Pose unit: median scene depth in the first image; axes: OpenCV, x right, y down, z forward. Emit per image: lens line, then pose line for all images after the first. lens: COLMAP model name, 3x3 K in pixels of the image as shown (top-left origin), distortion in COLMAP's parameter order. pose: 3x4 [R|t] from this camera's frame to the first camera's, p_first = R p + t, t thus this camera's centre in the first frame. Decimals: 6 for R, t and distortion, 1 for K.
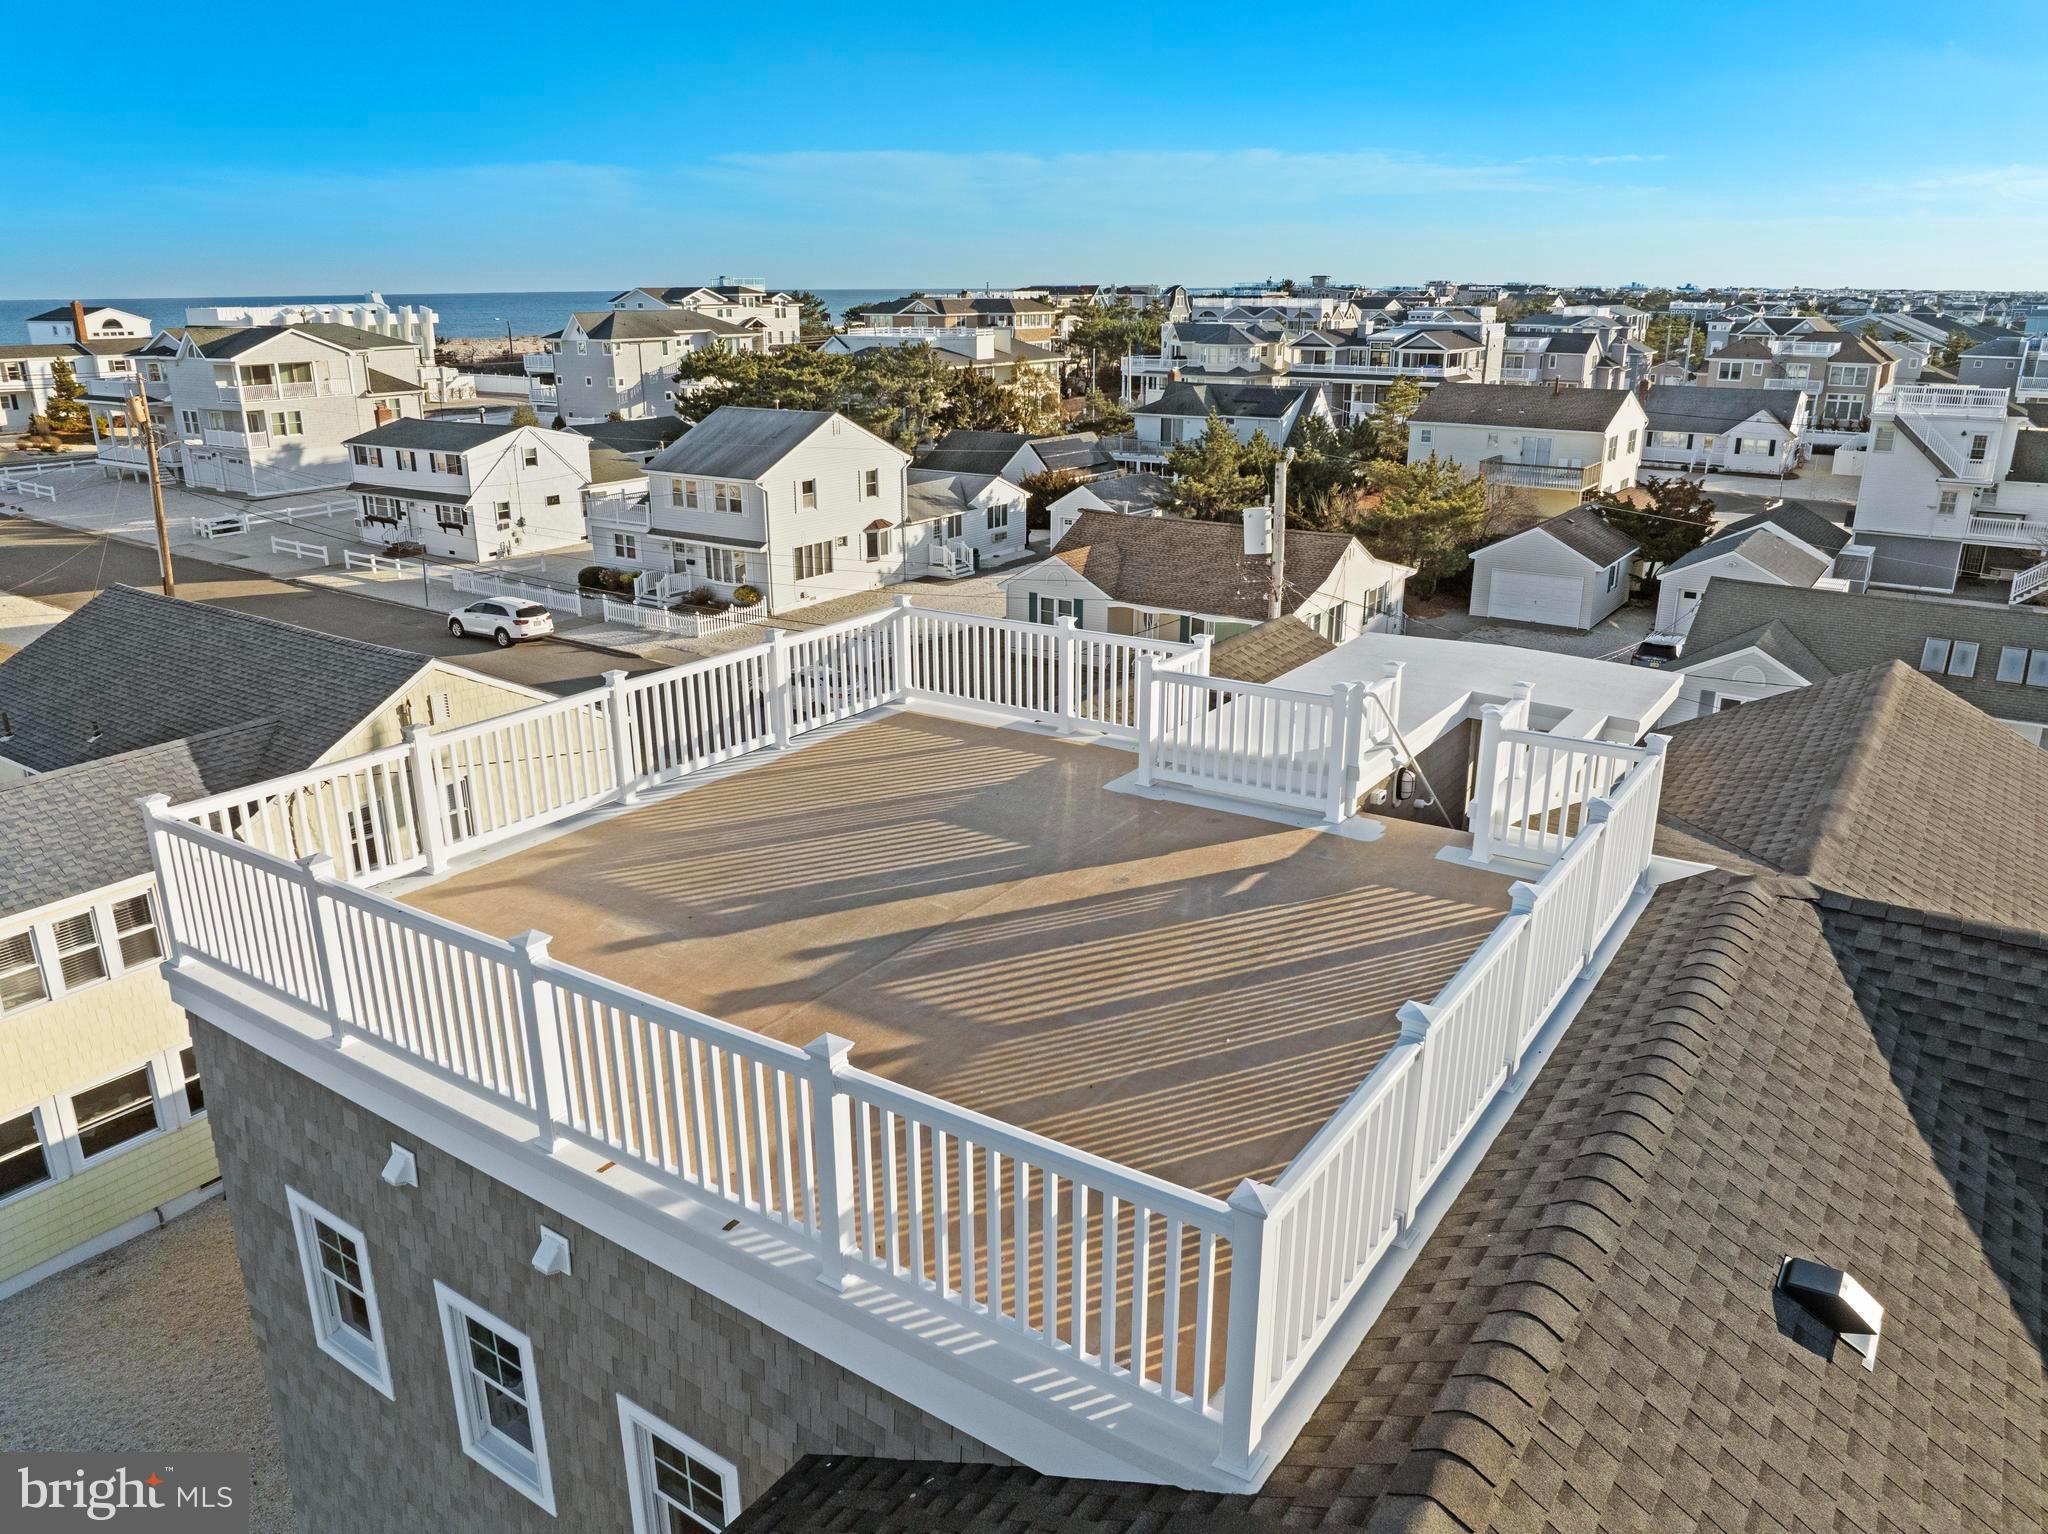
lens RADIAL K [[1452.9, 0, 1011.6], [0, 1452.9, 767.2], [0, 0, 1]] dist [-0.047954, 0.020969]
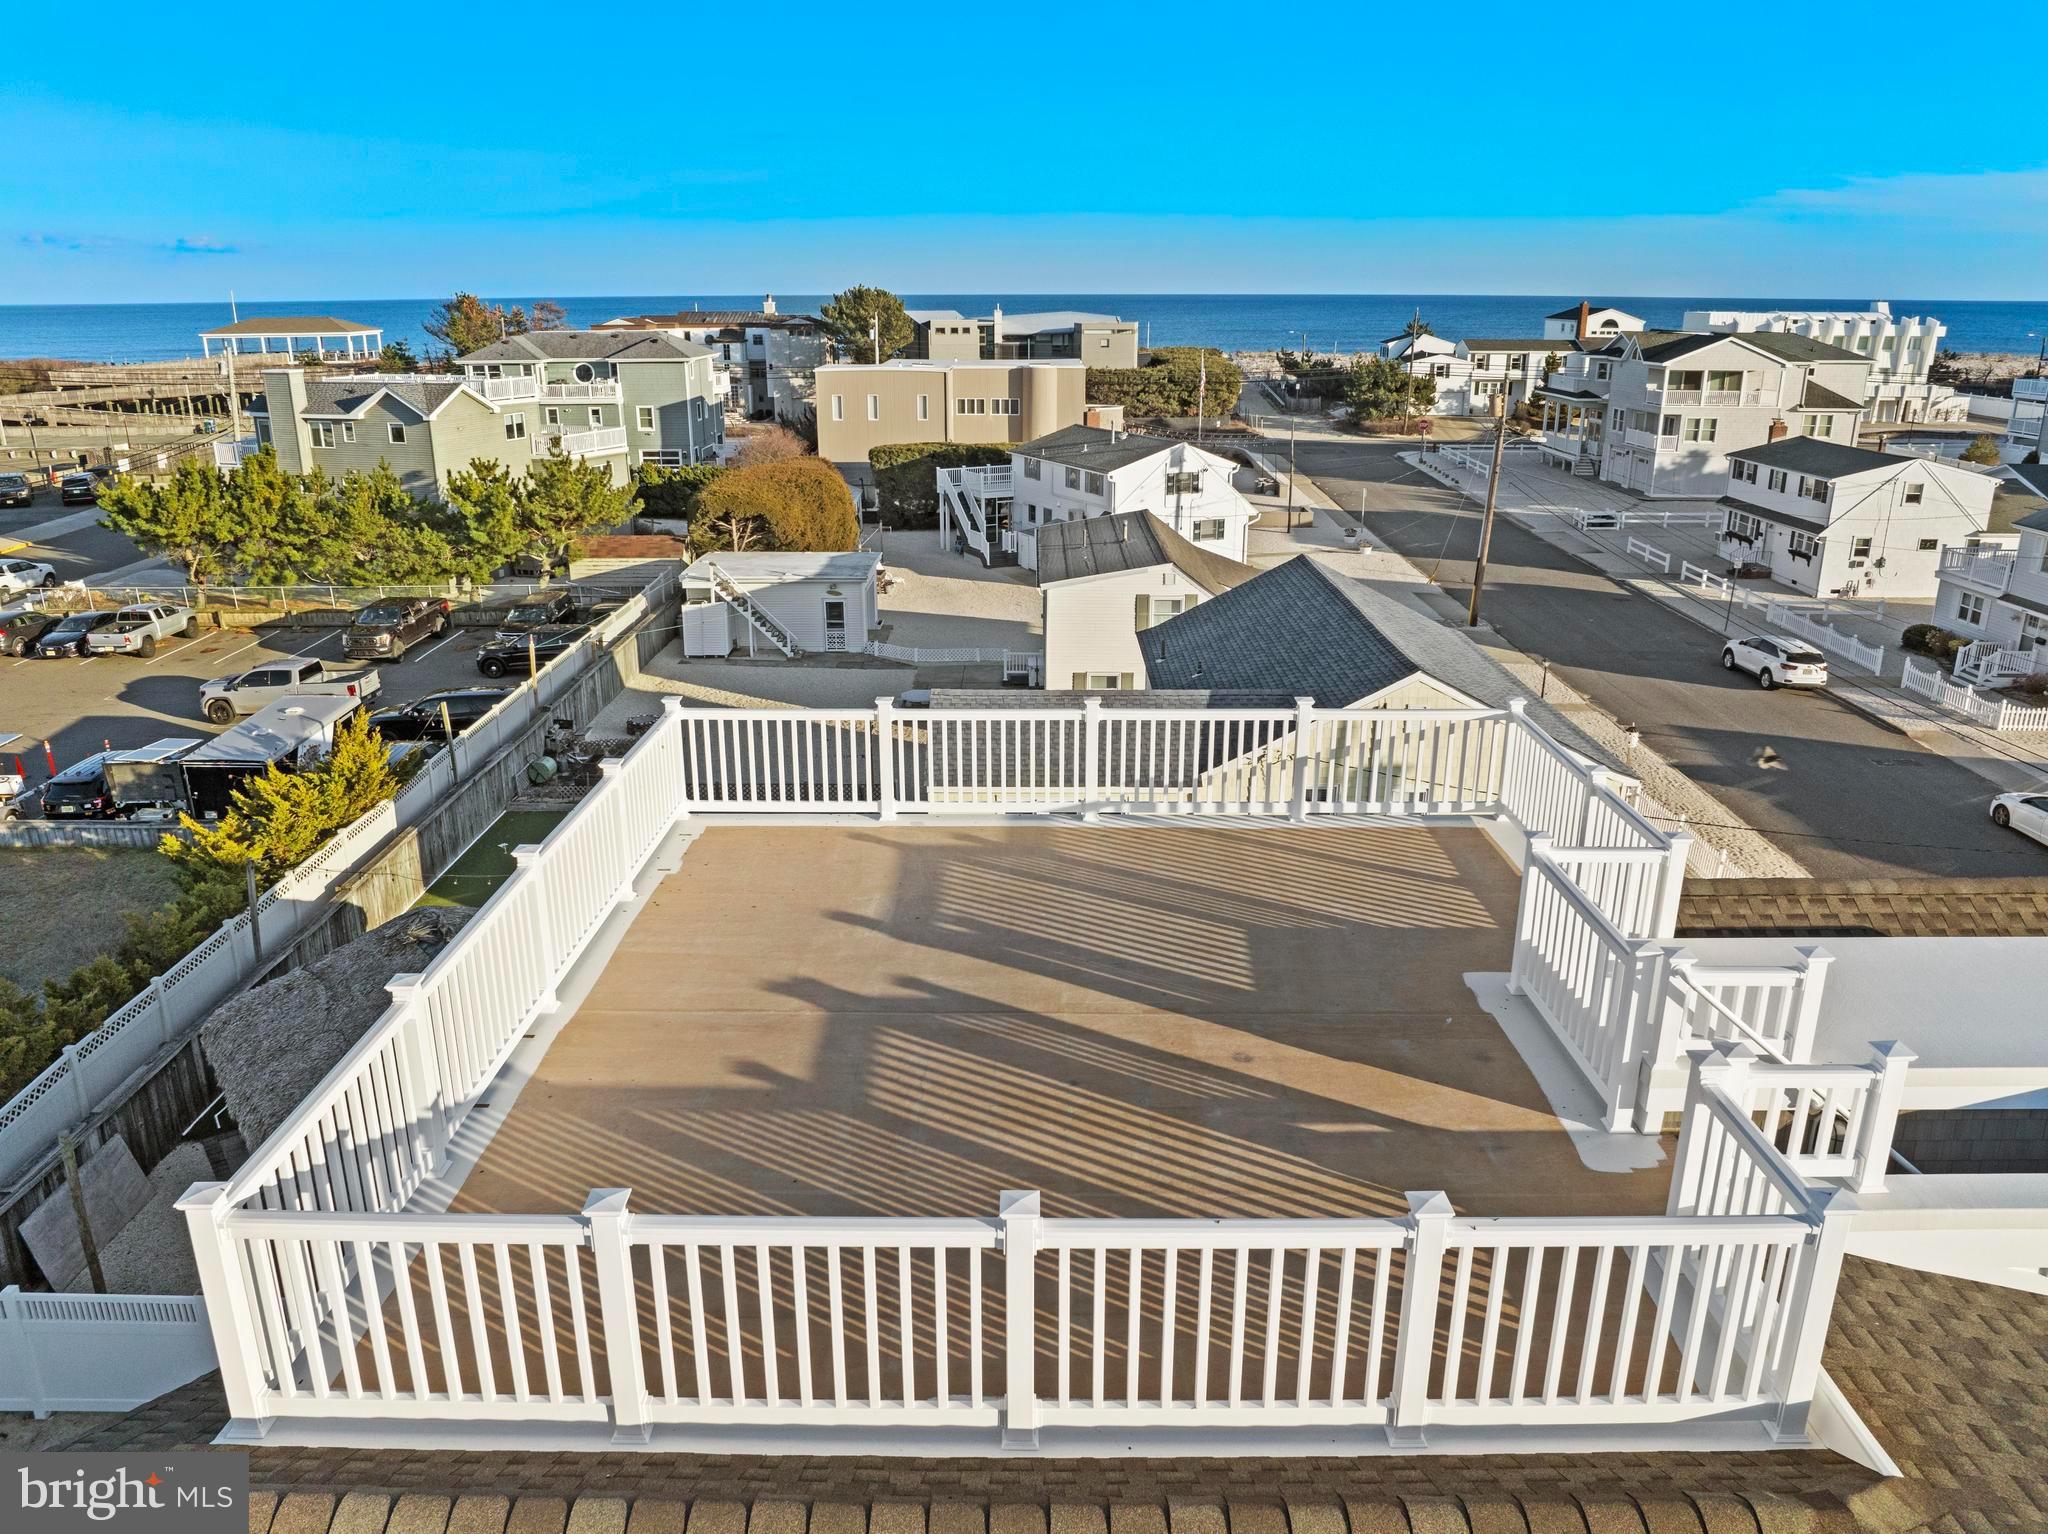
lens RADIAL K [[1452.9, 0, 1033.8], [0, 1452.9, 775.8], [0, 0, 1]] dist [-0.047954, 0.020969]
pose [[0.564484, 0.266032, -0.781400, 0.095588], [-0.262026, 0.955431, 0.135994, -0.024972], [0.782752, 0.127981, 0.609032, 0.056154]]
